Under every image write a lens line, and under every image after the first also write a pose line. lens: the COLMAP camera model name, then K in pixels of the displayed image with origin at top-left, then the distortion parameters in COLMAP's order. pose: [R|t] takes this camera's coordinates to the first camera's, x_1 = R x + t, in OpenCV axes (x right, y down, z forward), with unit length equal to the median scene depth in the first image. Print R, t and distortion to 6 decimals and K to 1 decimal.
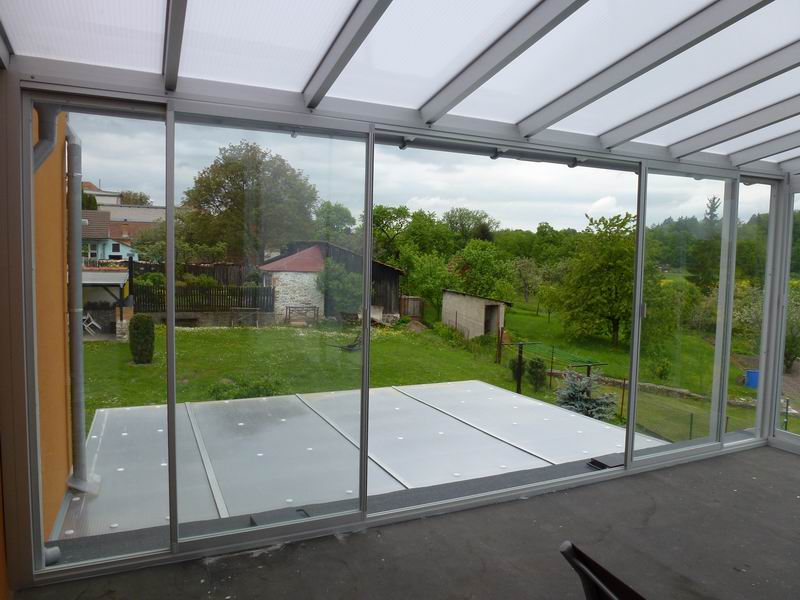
lens RADIAL K [[581.0, 0, 399.0], [0, 581.0, 298.9], [0, 0, 1]] dist [-0.056179, 0.014426]
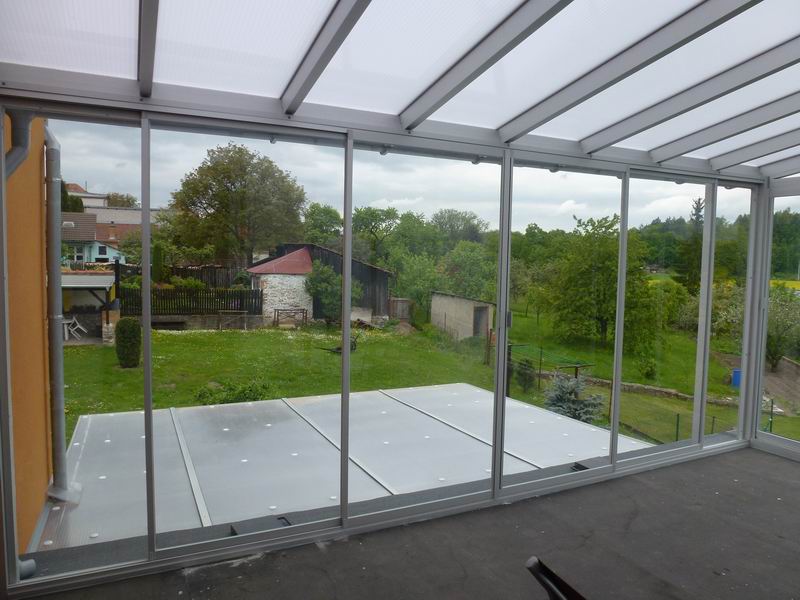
lens RADIAL K [[581.0, 0, 401.8], [0, 581.0, 298.7], [0, 0, 1]] dist [-0.056179, 0.014426]
pose [[0.999762, -0.004884, 0.021271, 0.005099], [0.004933, 0.999985, -0.002249, -0.002632], [-0.021260, 0.002353, 0.999771, 0.001153]]
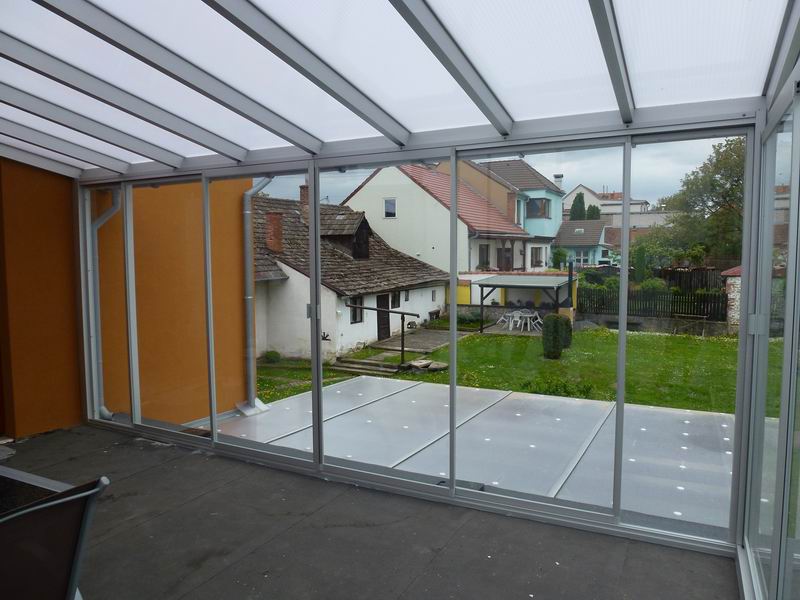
lens RADIAL K [[581.0, 0, 413.8], [0, 581.0, 306.8], [0, 0, 1]] dist [-0.056179, 0.014426]
pose [[0.602373, 0.042495, -0.797083, 0.419529], [-0.038574, 0.998965, 0.024107, -0.005905], [0.797282, 0.016225, 0.603389, 0.163323]]
